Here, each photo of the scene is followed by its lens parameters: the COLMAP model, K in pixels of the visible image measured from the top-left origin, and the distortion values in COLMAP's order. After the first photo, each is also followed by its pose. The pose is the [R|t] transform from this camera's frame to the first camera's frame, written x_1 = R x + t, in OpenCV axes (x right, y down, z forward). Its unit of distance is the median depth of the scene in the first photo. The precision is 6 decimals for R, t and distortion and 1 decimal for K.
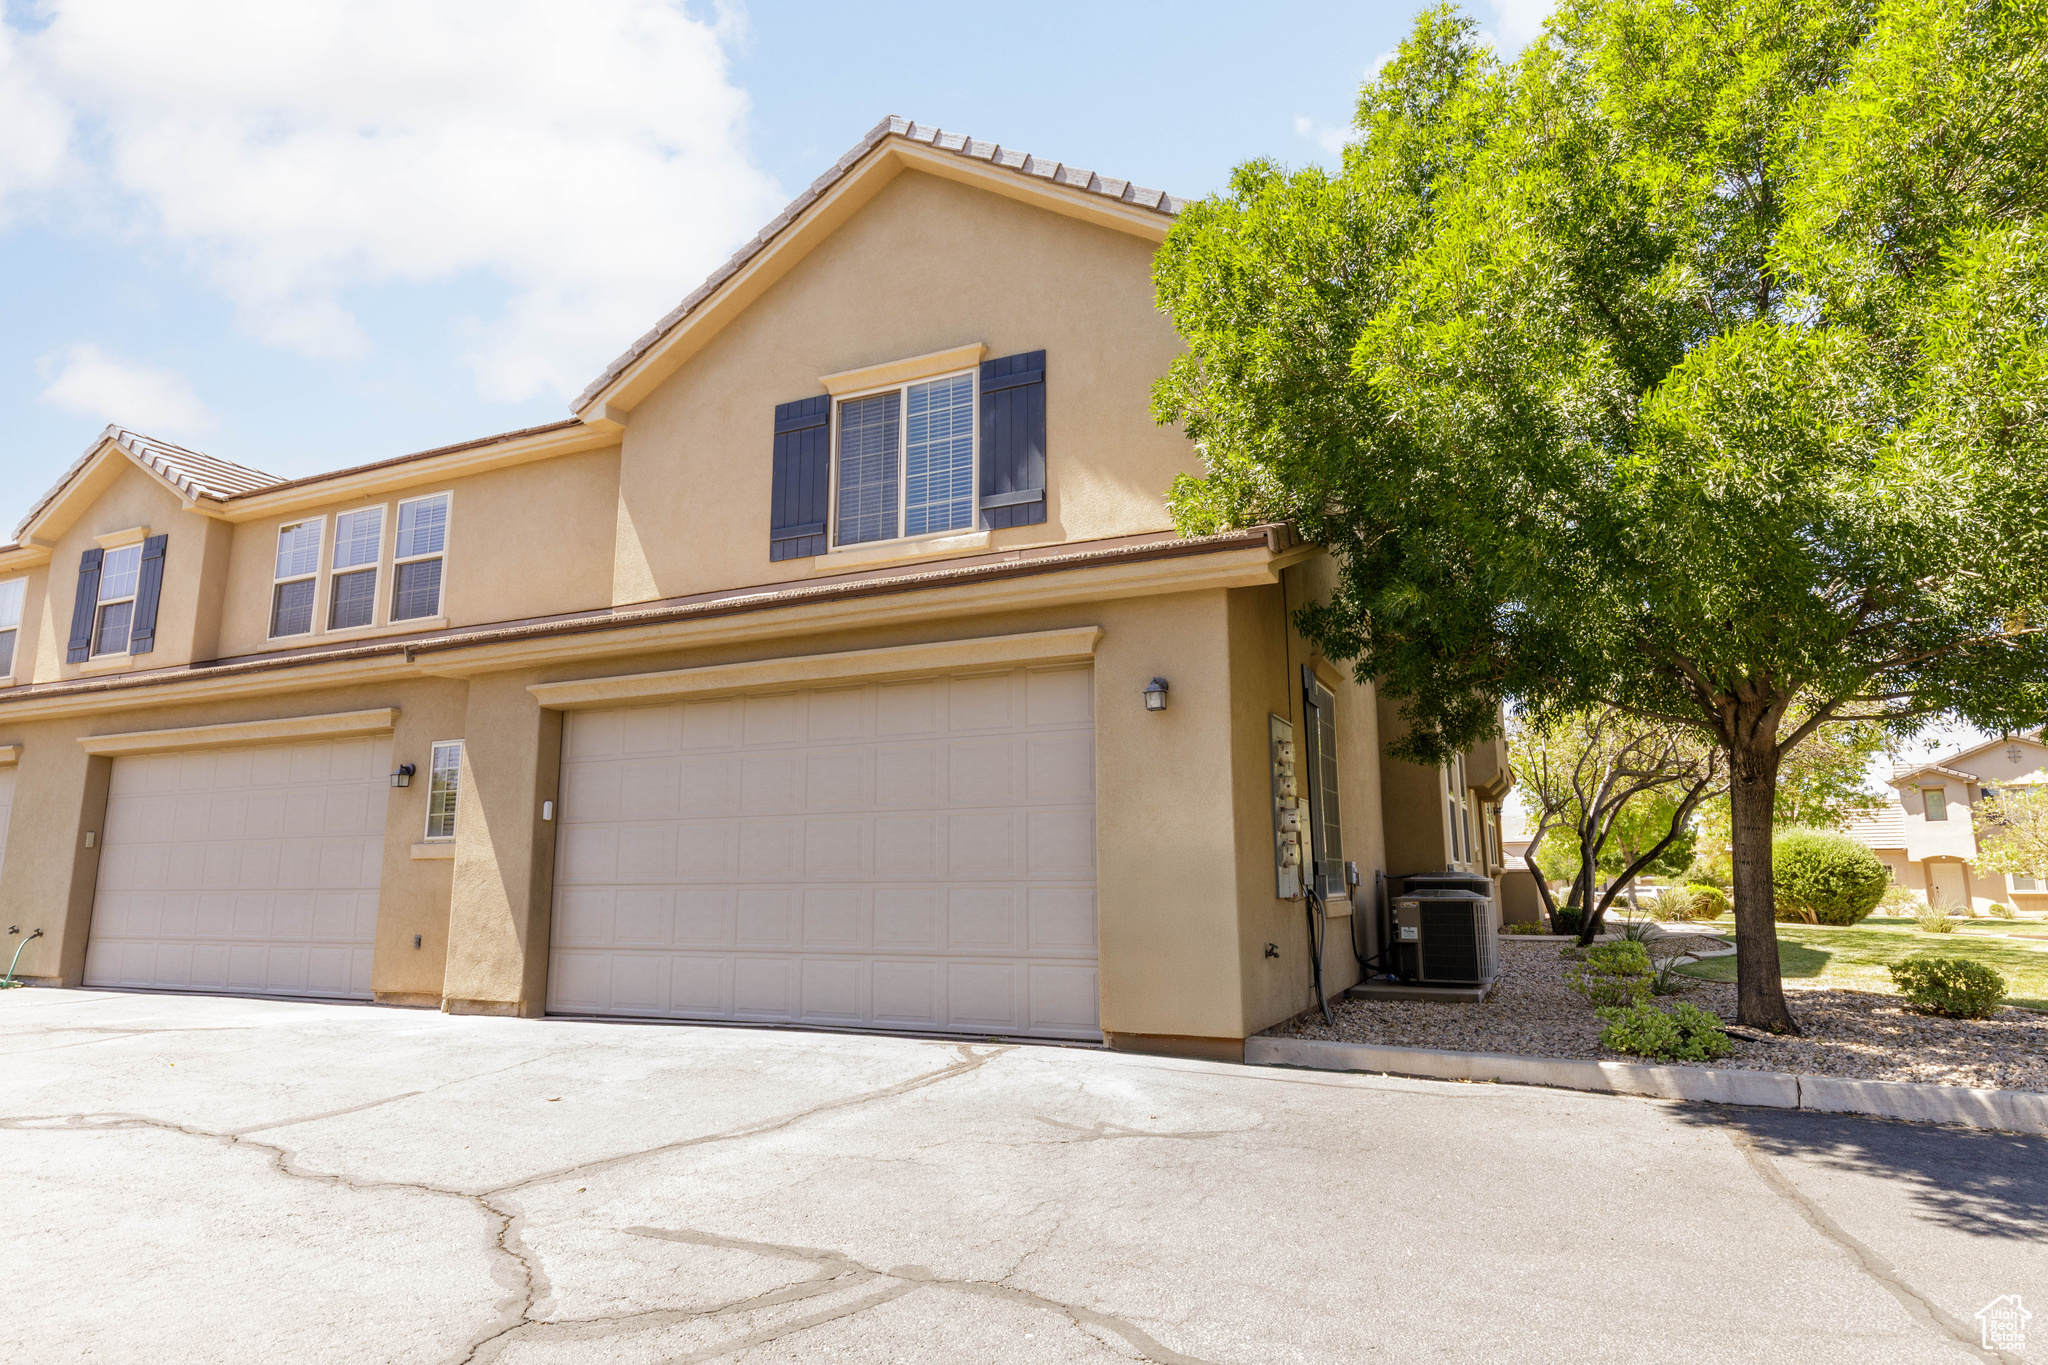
lens RADIAL K [[1159.8, 0, 1024.5], [0, 1159.8, 681.0], [0, 0, 1]] dist [0.006715, -0.000403]
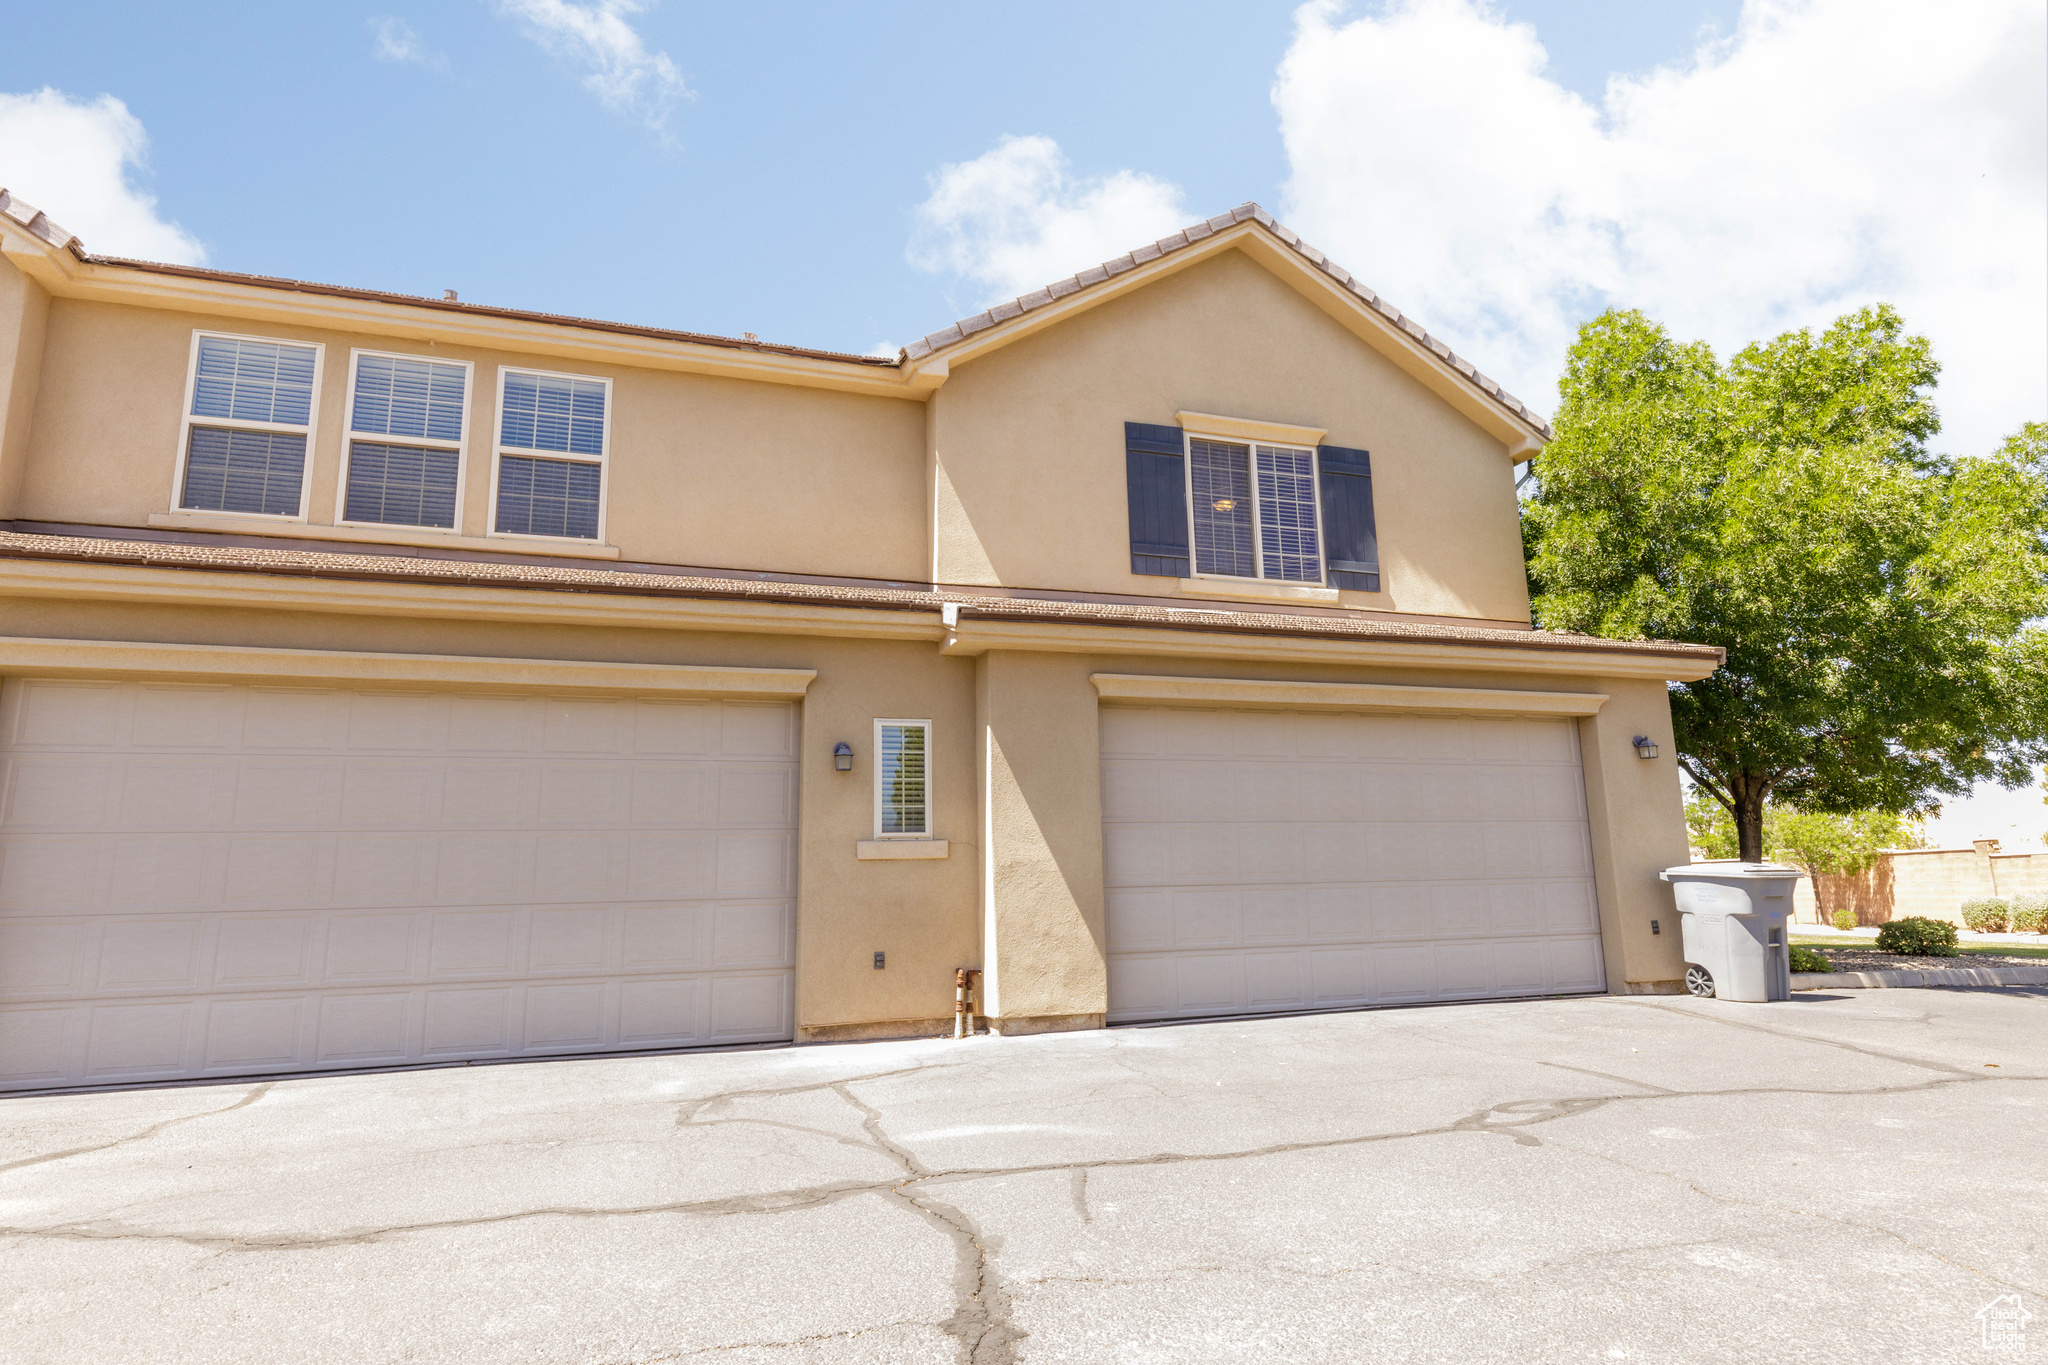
lens RADIAL K [[1159.8, 0, 1025.6], [0, 1159.8, 680.1], [0, 0, 1]] dist [0.006715, -0.000403]
pose [[0.723032, 0.116970, 0.680840, -1.024201], [-0.099155, 0.992928, -0.065287, 0.070540], [-0.683662, -0.020304, 0.729516, 0.331450]]
